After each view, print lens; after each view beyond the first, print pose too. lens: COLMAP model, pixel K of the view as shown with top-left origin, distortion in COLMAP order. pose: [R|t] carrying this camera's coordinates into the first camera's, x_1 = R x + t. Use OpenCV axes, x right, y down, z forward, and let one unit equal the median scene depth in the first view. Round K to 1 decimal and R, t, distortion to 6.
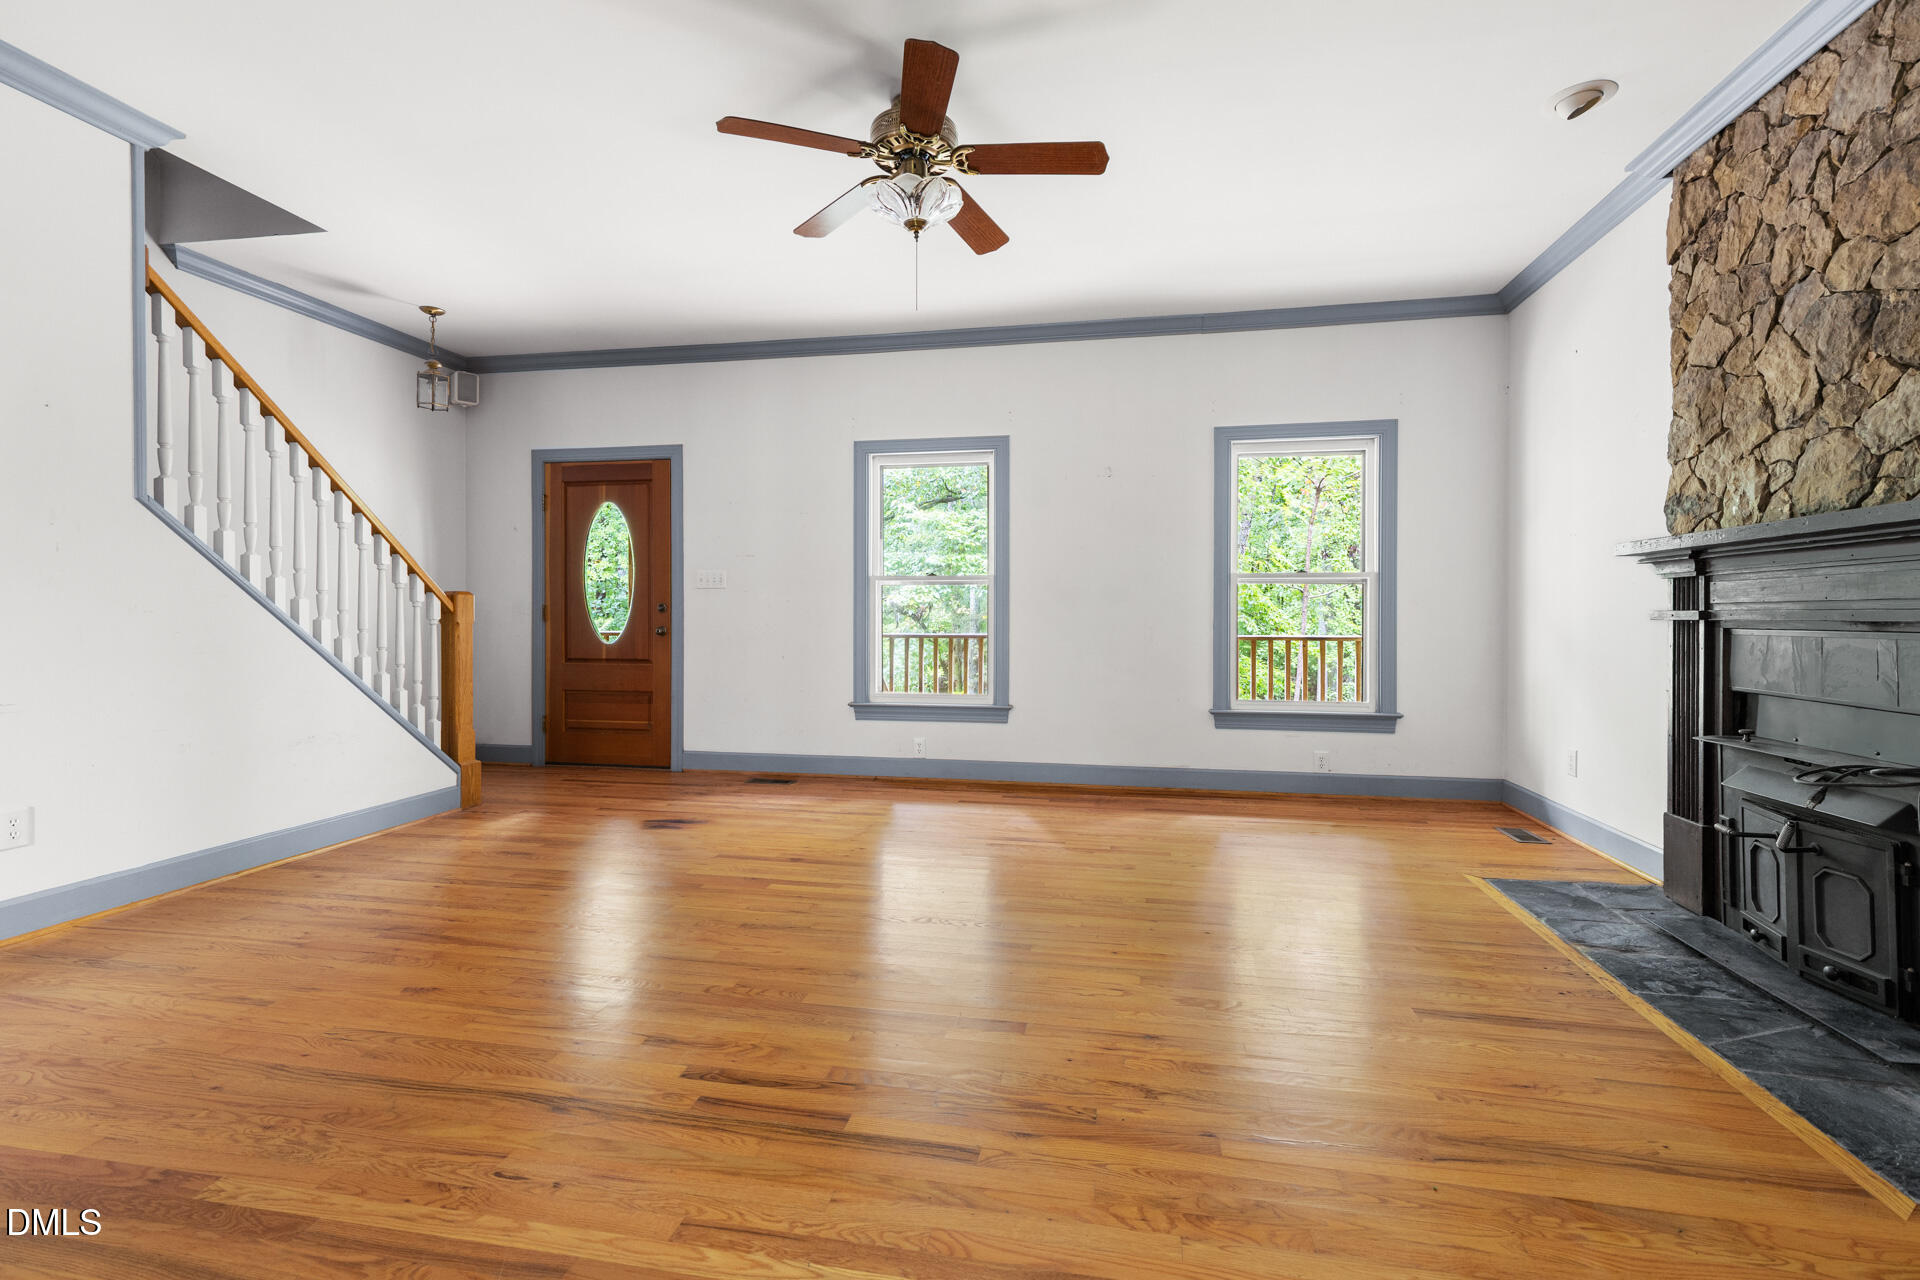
lens RADIAL K [[872.4, 0, 967.2], [0, 872.4, 612.9], [0, 0, 1]] dist [0.007488, -0.000062]
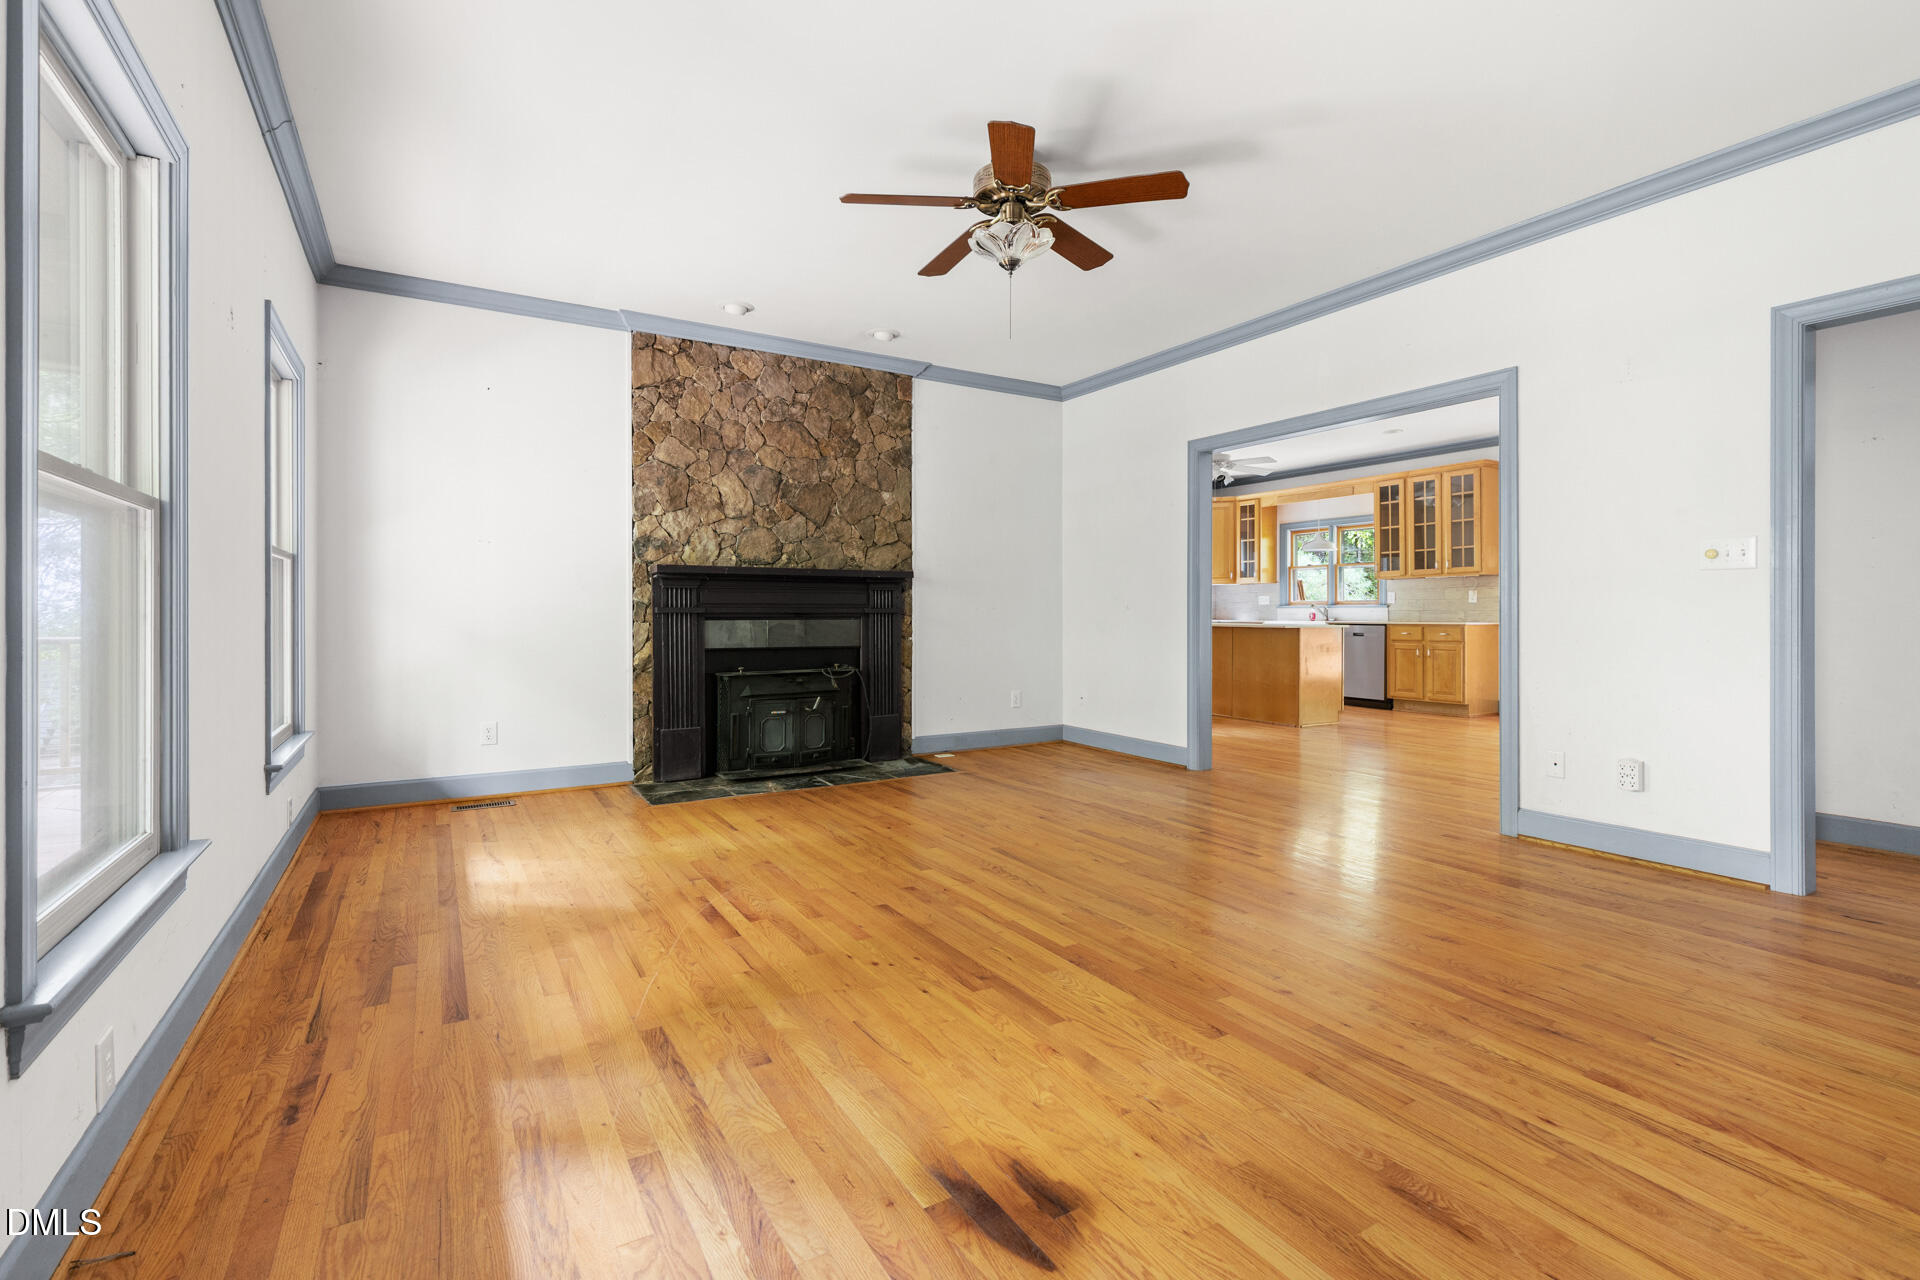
lens RADIAL K [[872.4, 0, 967.2], [0, 872.4, 612.9], [0, 0, 1]] dist [0.007488, -0.000062]
pose [[-0.681307, -0.001960, 0.731995, -0.911493], [0.001916, 0.999988, 0.004460, 0.001806], [-0.731995, 0.004441, -0.681296, 1.958874]]
